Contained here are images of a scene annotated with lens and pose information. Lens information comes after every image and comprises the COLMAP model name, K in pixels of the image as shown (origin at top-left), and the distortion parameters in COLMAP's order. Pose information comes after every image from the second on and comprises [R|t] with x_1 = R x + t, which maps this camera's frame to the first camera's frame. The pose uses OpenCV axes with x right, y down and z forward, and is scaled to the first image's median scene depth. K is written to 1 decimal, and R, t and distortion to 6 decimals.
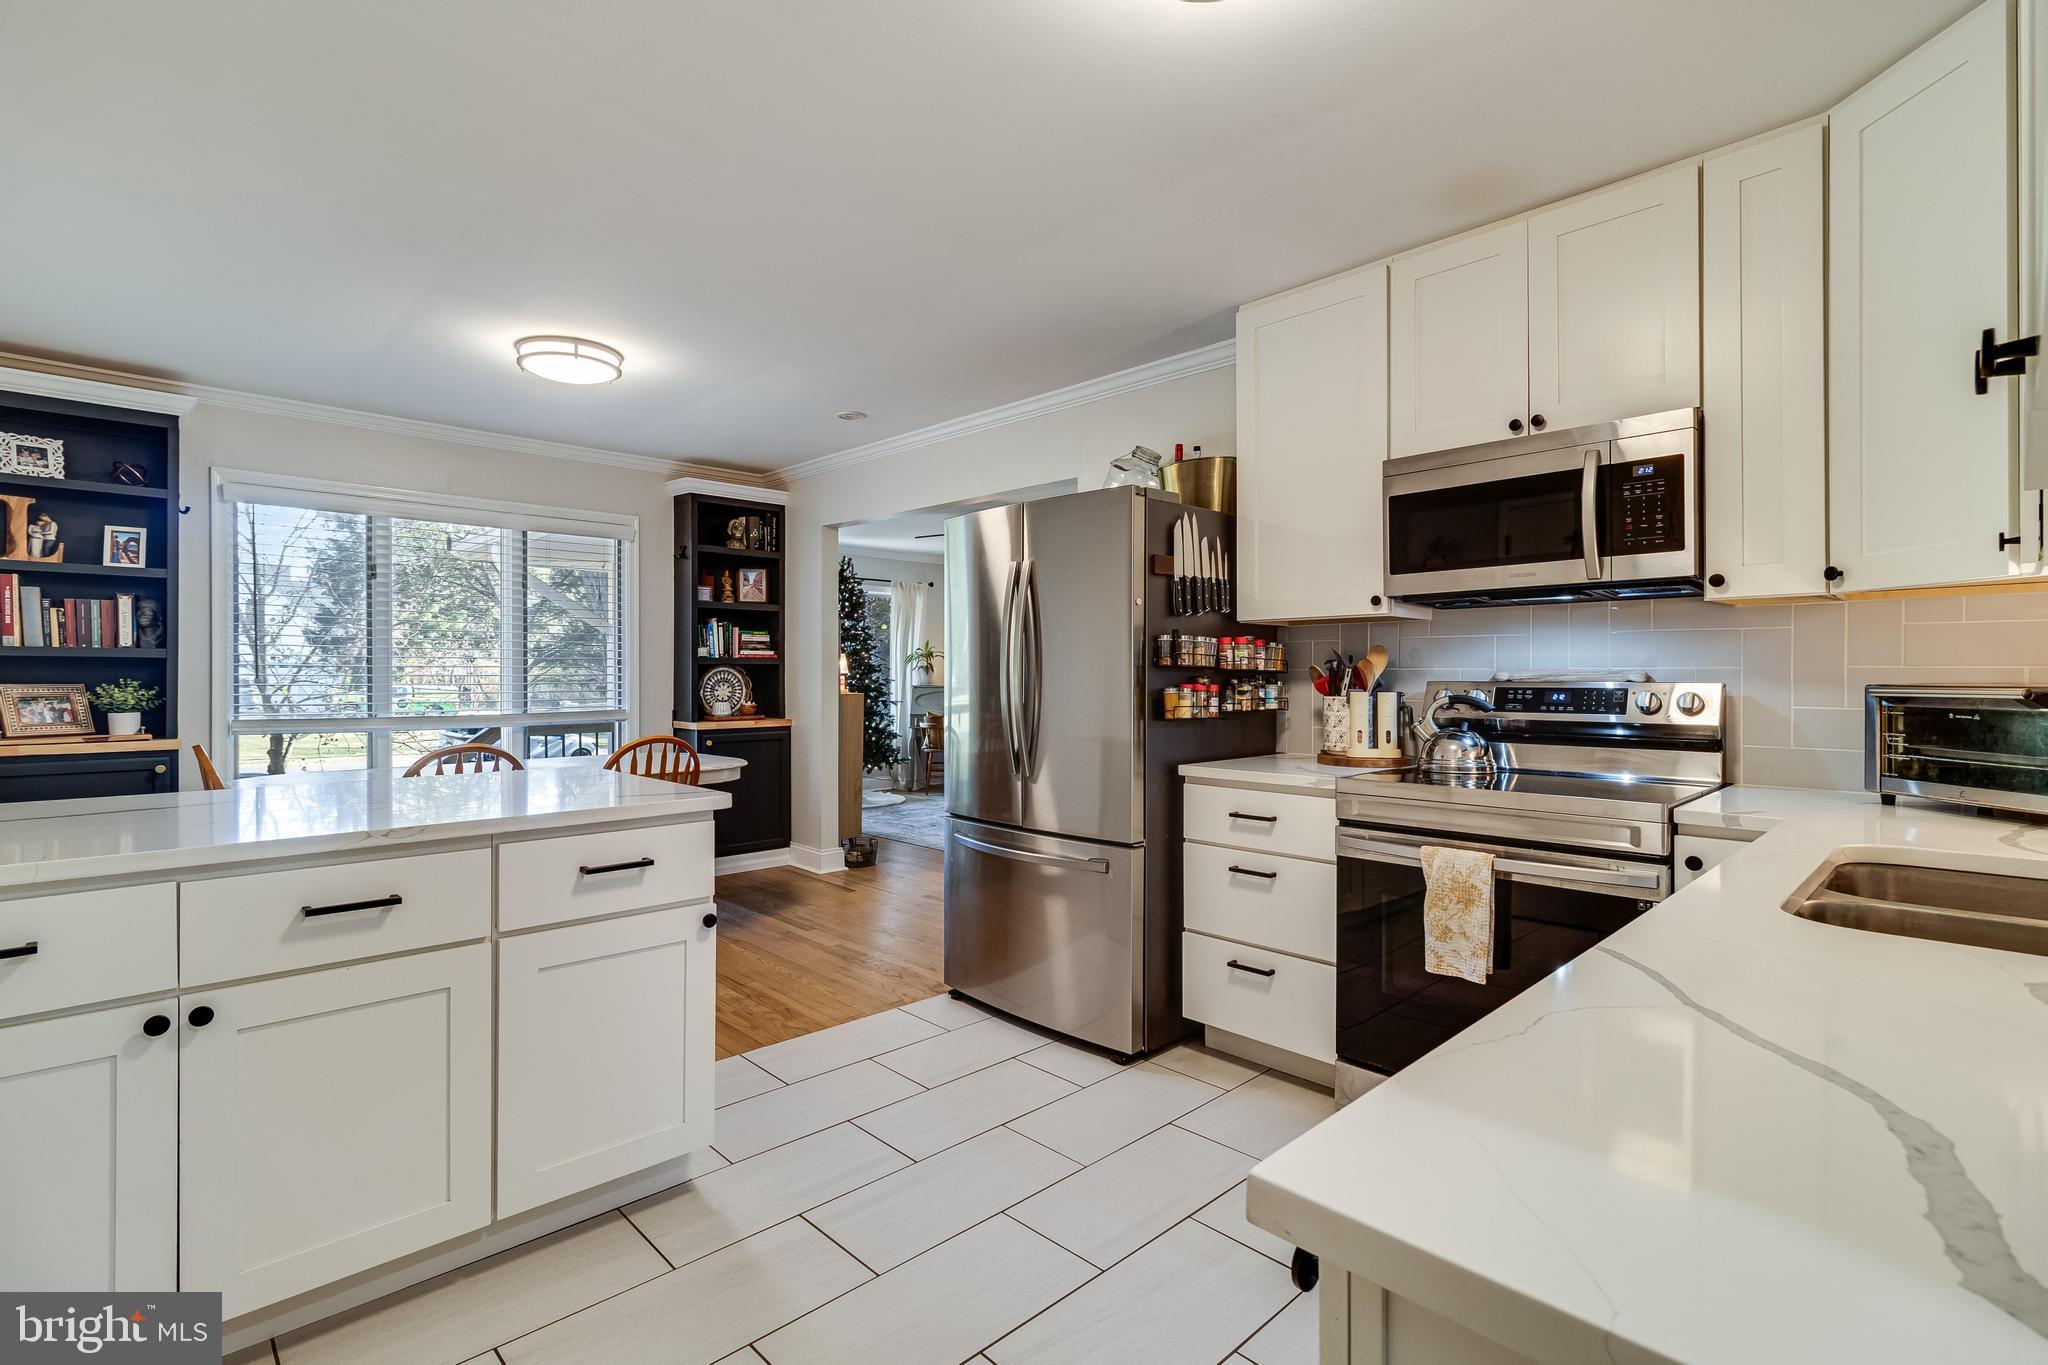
lens RADIAL K [[945.9, 0, 1022.3], [0, 945.9, 678.3], [0, 0, 1]] dist [-0.000695, 0.001676]
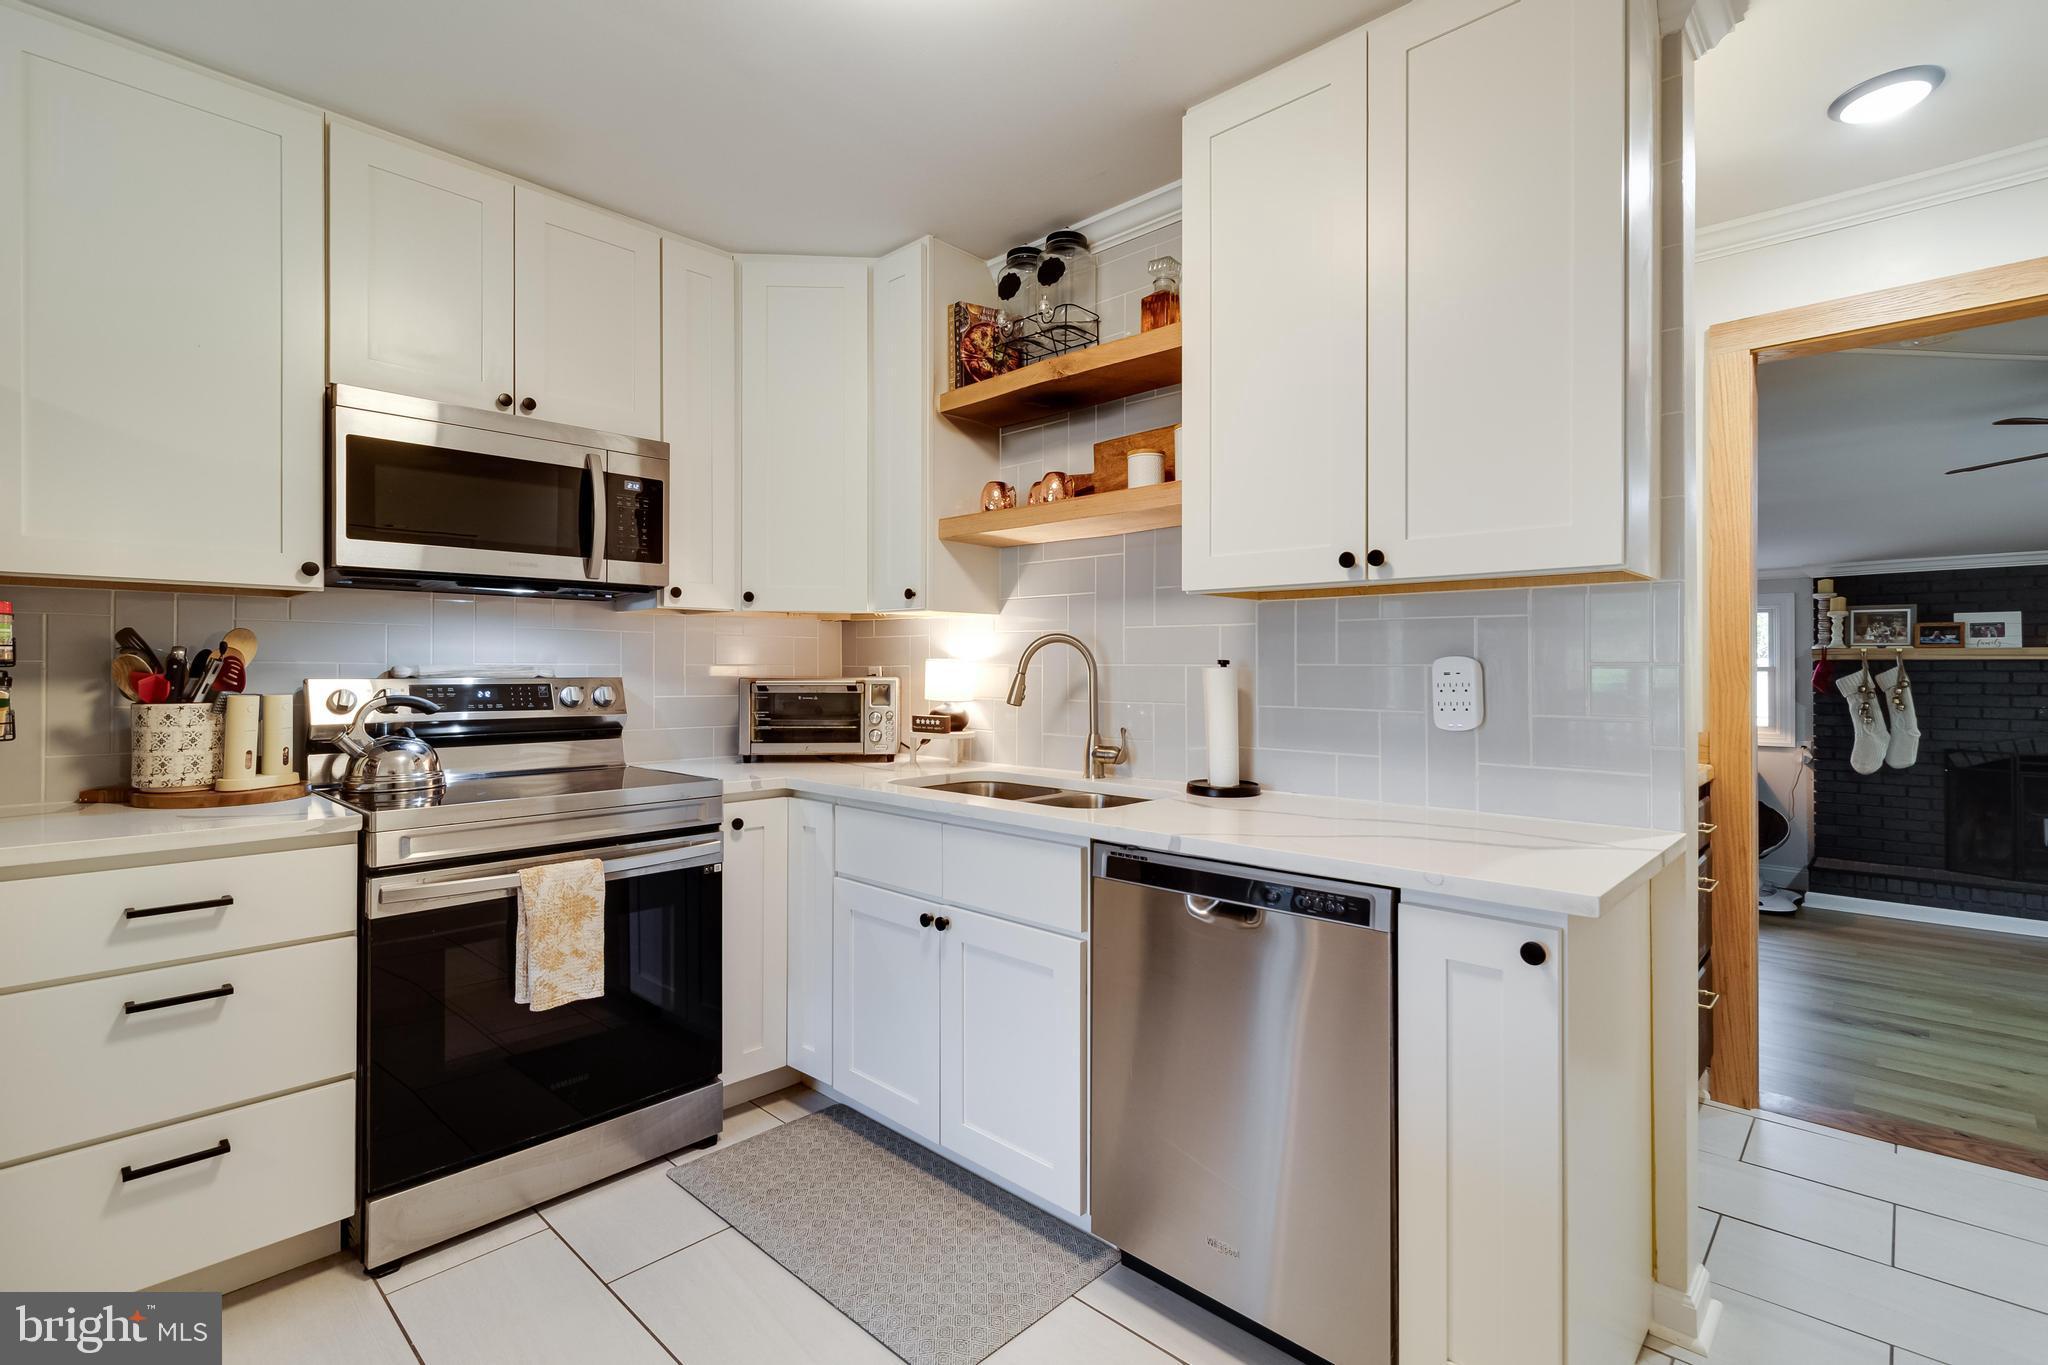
lens RADIAL K [[934.2, 0, 1024.9], [0, 934.2, 662.3], [0, 0, 1]] dist [0.000693, 0.000319]
pose [[-0.046043, 0.005806, 0.998923, -0.274586], [0.000520, 0.999983, -0.005788, -0.004227], [-0.998939, 0.000253, -0.046045, 0.355904]]
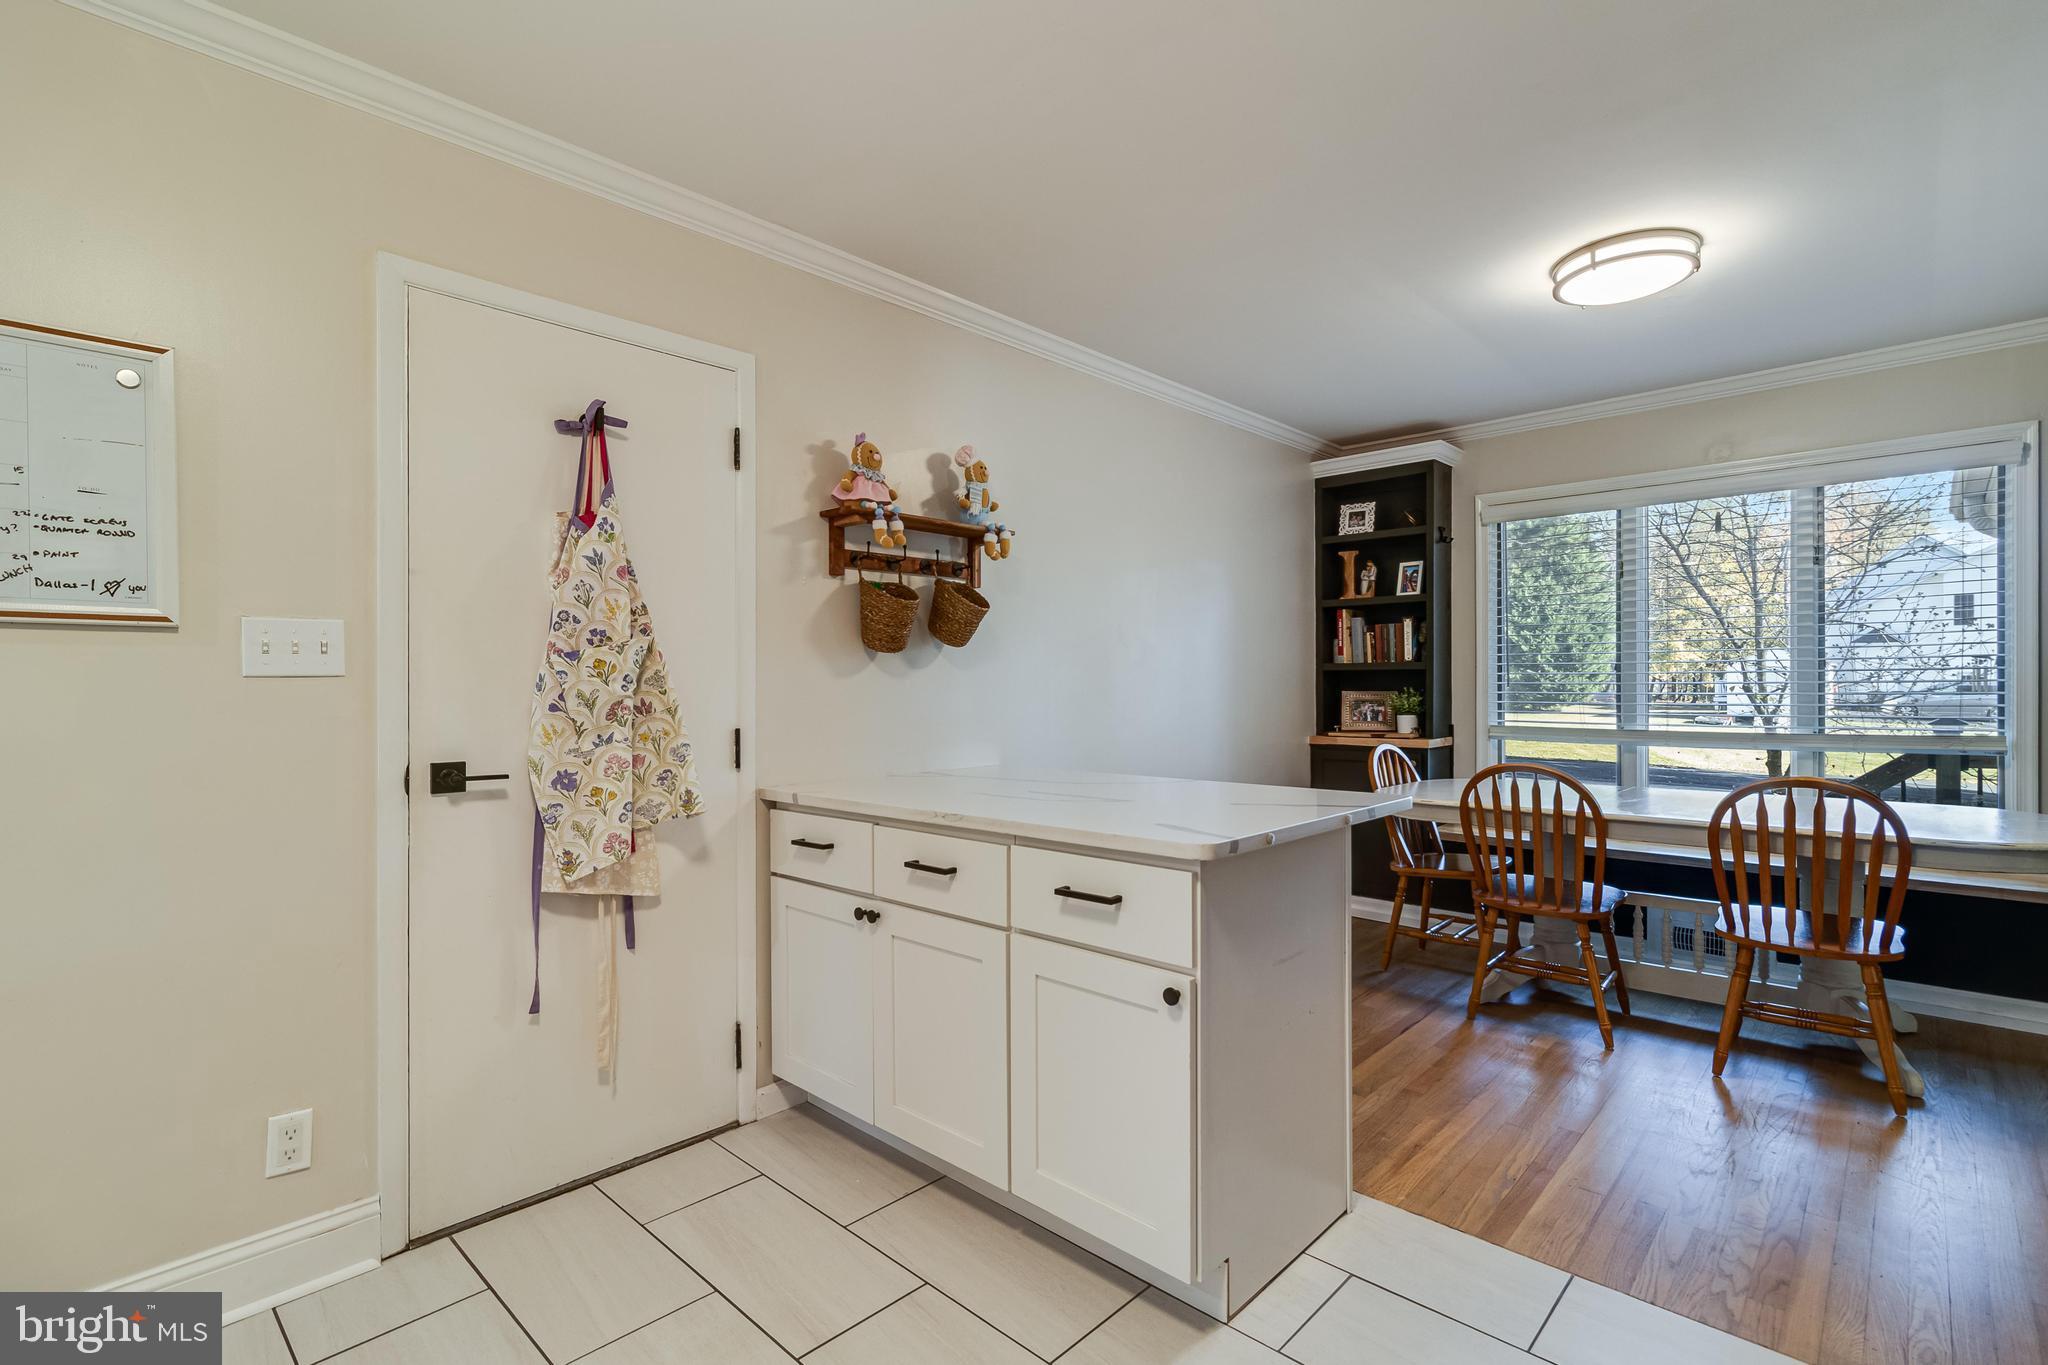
lens RADIAL K [[945.9, 0, 1029.2], [0, 945.9, 690.1], [0, 0, 1]] dist [-0.000695, 0.001676]
pose [[0.047051, 0.004248, -0.998883, 0.254139], [0.002572, 0.999987, 0.004374, -0.002204], [0.998889, -0.002775, 0.047040, 0.472984]]
